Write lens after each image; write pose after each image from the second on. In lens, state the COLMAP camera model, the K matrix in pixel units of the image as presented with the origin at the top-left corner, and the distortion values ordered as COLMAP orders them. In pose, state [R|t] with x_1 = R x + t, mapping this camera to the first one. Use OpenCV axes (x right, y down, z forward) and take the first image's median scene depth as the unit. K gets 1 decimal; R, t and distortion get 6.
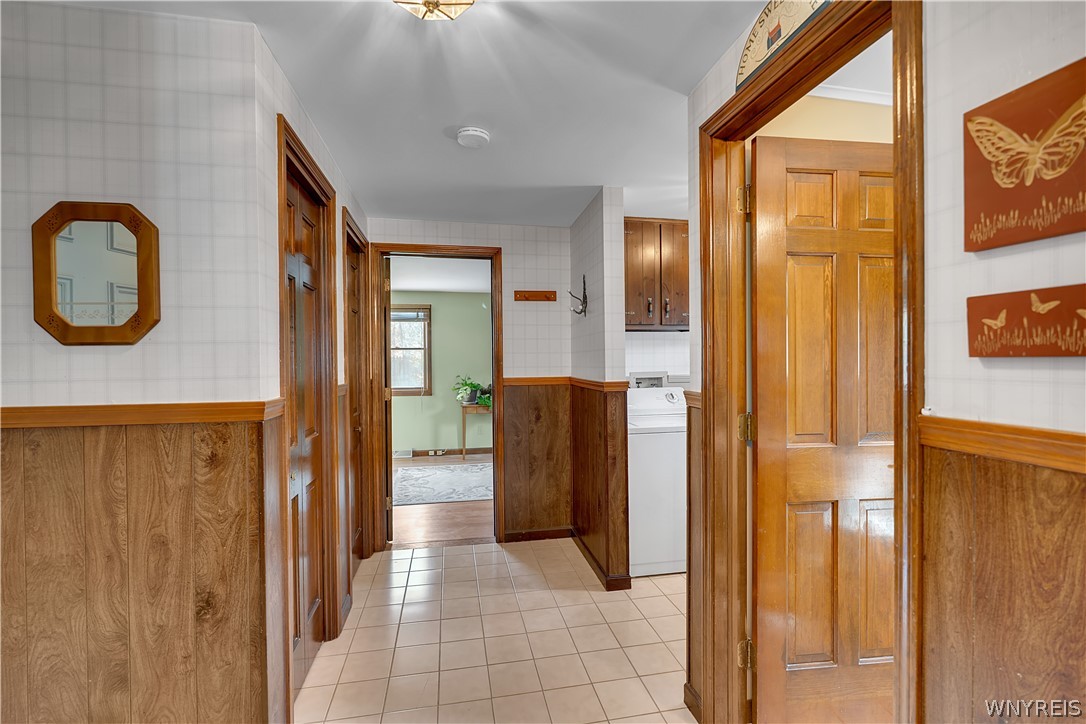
lens RADIAL K [[475.0, 0, 540.0], [0, 475.0, 360.9], [0, 0, 1]] dist [-0.019428, 0.001245]
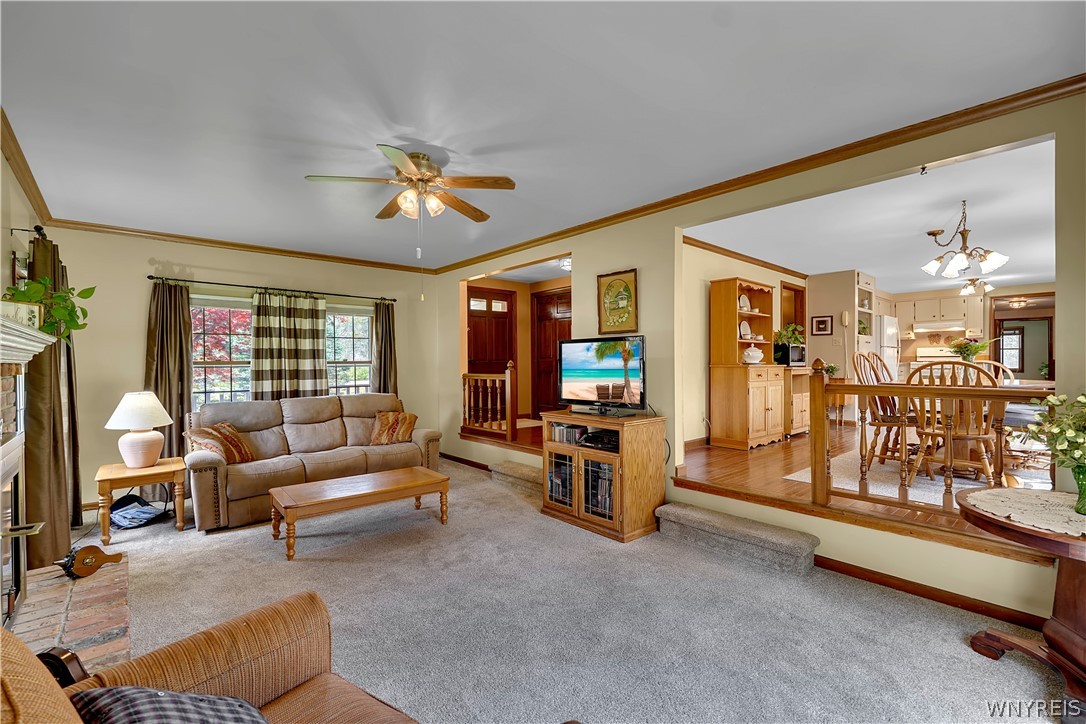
lens RADIAL K [[475.0, 0, 539.8], [0, 475.0, 363.5], [0, 0, 1]] dist [-0.019428, 0.001245]
pose [[0.491618, -0.003724, -0.870803, 0.457633], [0.000209, 0.999991, -0.004159, 0.041769], [0.870811, 0.001863, 0.491615, -1.669776]]
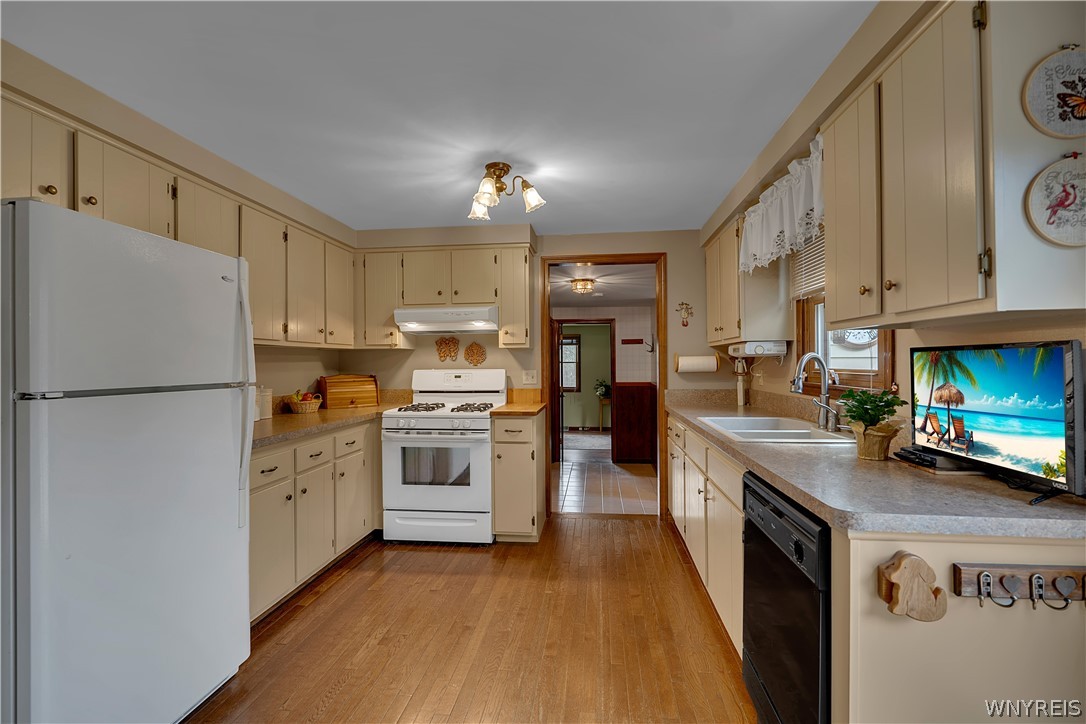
lens RADIAL K [[475.0, 0, 543.4], [0, 475.0, 361.0], [0, 0, 1]] dist [-0.019428, 0.001245]
pose [[0.951291, -0.003334, -0.308275, 0.146619], [-0.000012, 0.999941, -0.010852, -0.012027], [0.308293, 0.010327, 0.951235, -0.567116]]
